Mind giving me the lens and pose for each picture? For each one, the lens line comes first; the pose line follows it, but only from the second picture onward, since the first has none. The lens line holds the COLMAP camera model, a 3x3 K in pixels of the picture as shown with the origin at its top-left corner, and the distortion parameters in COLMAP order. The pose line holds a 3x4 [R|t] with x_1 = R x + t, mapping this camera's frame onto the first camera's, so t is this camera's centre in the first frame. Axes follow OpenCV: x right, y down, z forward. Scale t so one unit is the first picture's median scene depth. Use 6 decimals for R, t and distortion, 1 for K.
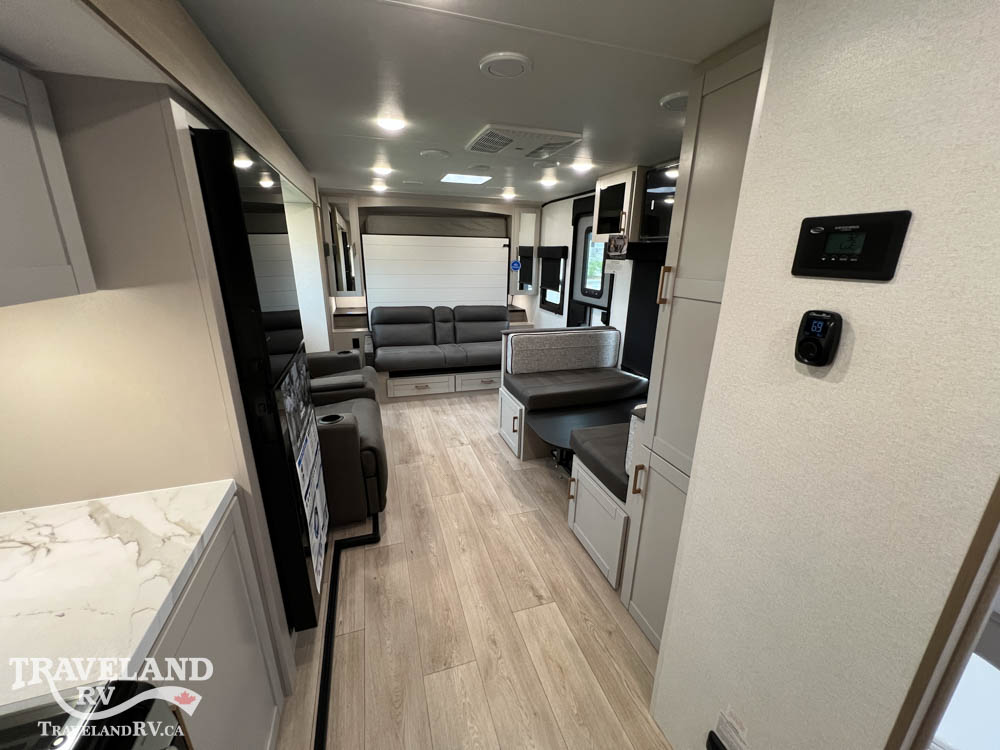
lens RADIAL K [[399.8, 0, 497.7], [0, 399.8, 373.2], [0, 0, 1]] dist [0.000028, 0.000285]
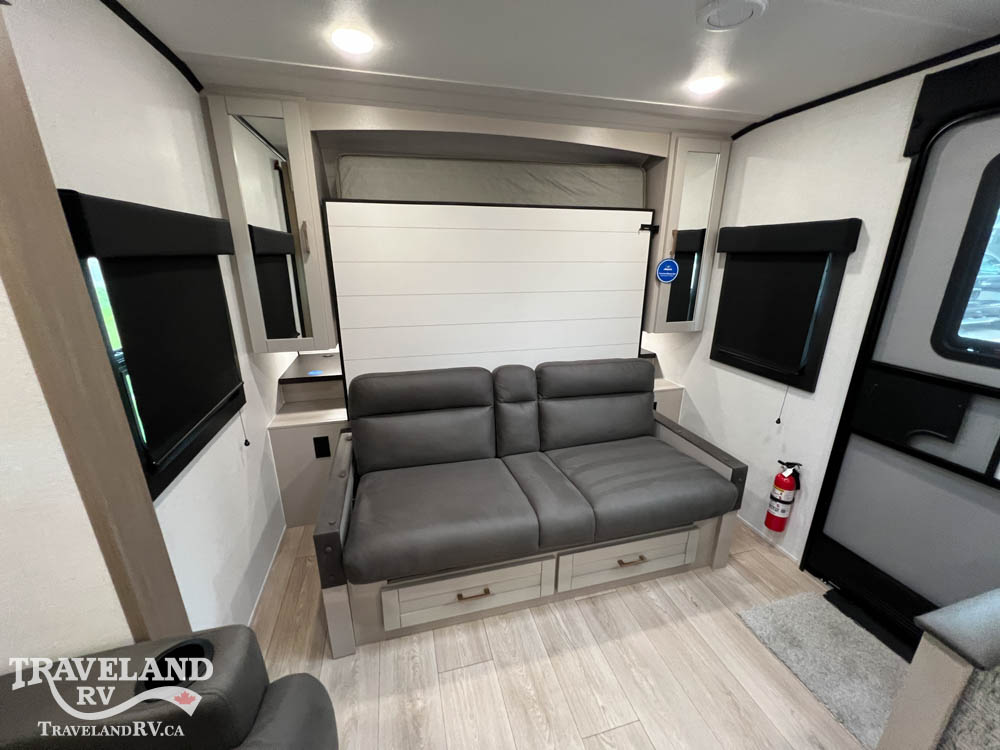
lens RADIAL K [[399.8, 0, 499.0], [0, 399.8, 373.3], [0, 0, 1]] dist [0.000028, 0.000285]
pose [[0.998781, -0.001438, -0.049337, -0.211417], [0.001302, 0.999995, -0.002791, -0.253938], [0.049341, 0.002724, 0.998778, 0.895866]]
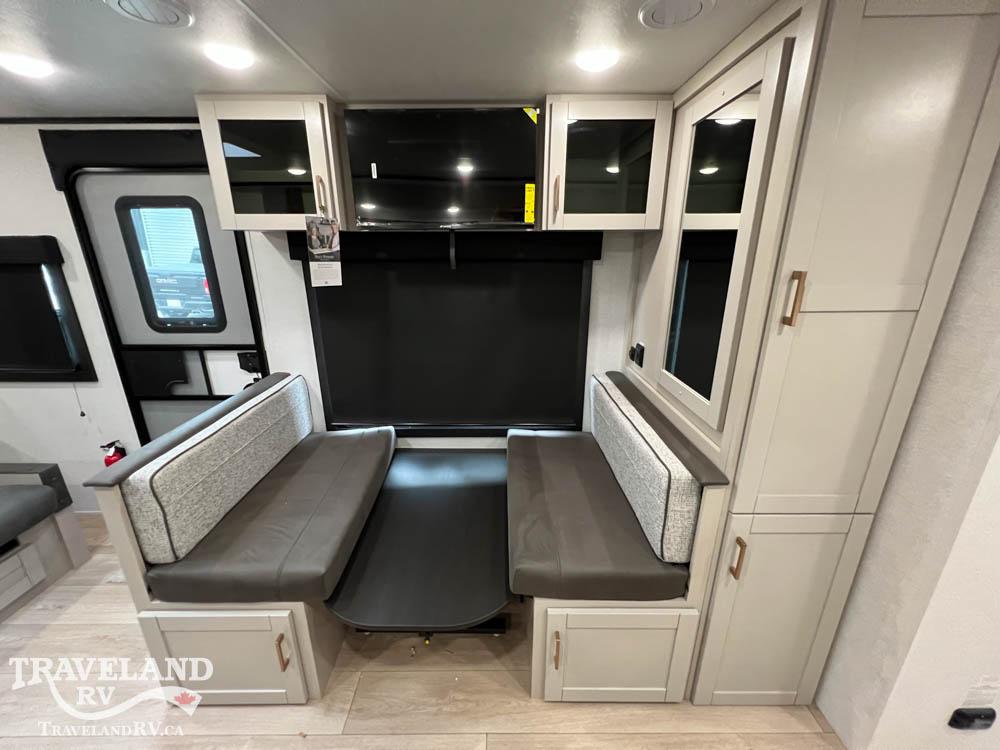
lens RADIAL K [[399.8, 0, 498.3], [0, 399.8, 374.4], [0, 0, 1]] dist [0.000028, 0.000285]
pose [[0.301683, -0.308475, 0.902126, -0.190633], [0.285256, 0.932071, 0.223321, -0.189966], [-0.909734, 0.189964, 0.369185, 0.593031]]
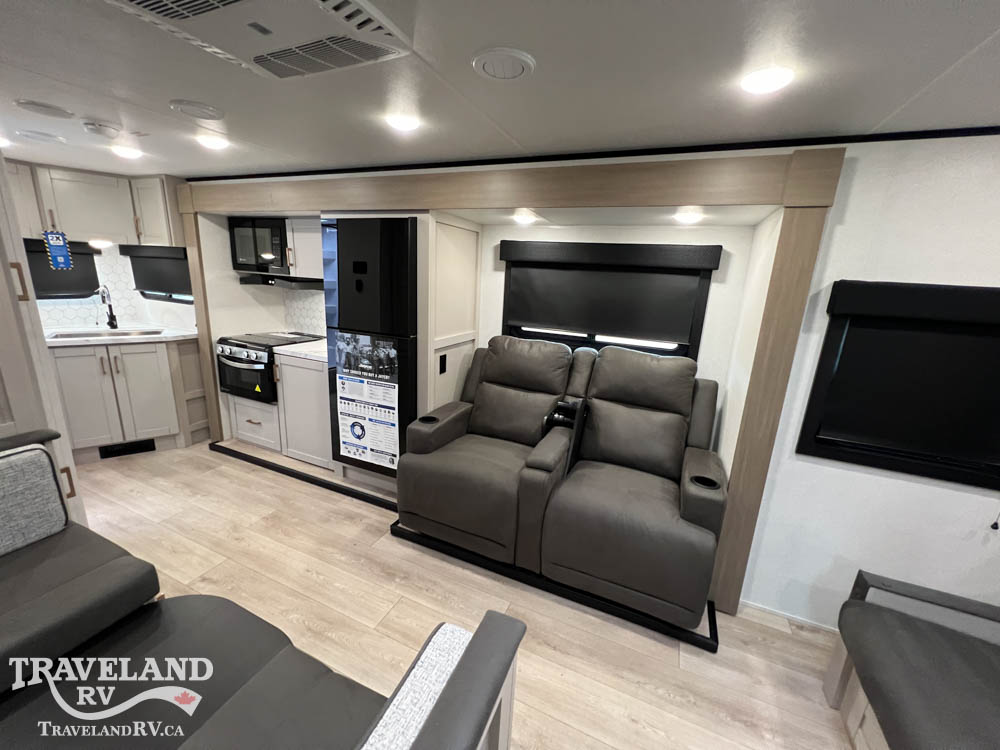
lens RADIAL K [[399.8, 0, 497.6], [0, 399.8, 373.9], [0, 0, 1]] dist [0.000028, 0.000285]
pose [[-0.660399, 0.138584, -0.738016, 0.189860], [-0.279060, 0.867141, 0.412543, -0.362790], [0.697136, 0.478394, -0.533986, 1.176895]]
